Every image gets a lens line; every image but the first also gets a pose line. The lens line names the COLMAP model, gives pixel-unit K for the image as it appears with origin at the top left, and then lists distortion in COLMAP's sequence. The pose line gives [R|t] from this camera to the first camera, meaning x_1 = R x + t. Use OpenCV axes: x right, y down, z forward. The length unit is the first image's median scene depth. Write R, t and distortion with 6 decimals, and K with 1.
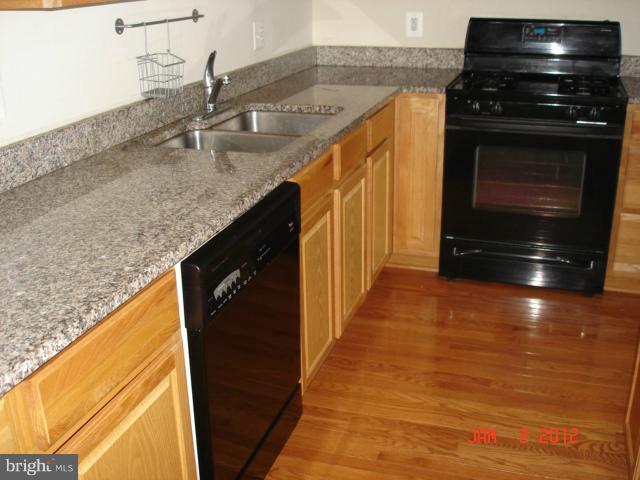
lens RADIAL K [[715.5, 0, 320.0], [0, 715.5, 240.0], [0, 0, 1]] dist [-0.073901, -0.098179]
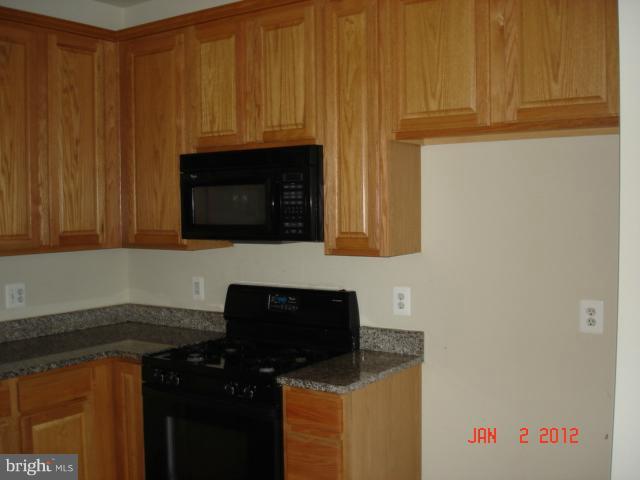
lens RADIAL K [[715.5, 0, 320.0], [0, 715.5, 240.0], [0, 0, 1]] dist [-0.073901, -0.098179]
pose [[0.959946, 0.016053, -0.279726, 0.649233], [-0.102122, 0.949728, -0.295952, -0.087933], [0.260913, 0.312664, 0.913327, 0.079089]]
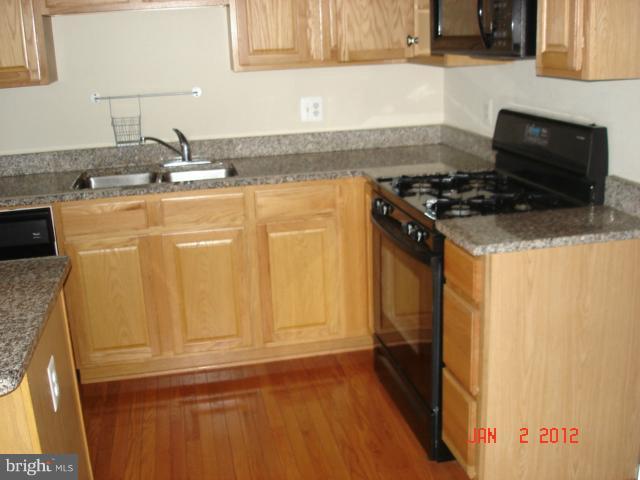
lens RADIAL K [[715.5, 0, 320.0], [0, 715.5, 240.0], [0, 0, 1]] dist [-0.073901, -0.098179]
pose [[0.491736, 0.233684, -0.838801, 0.899723], [-0.279842, 0.954623, 0.101898, -0.196344], [0.824551, 0.184625, 0.534817, 0.403133]]
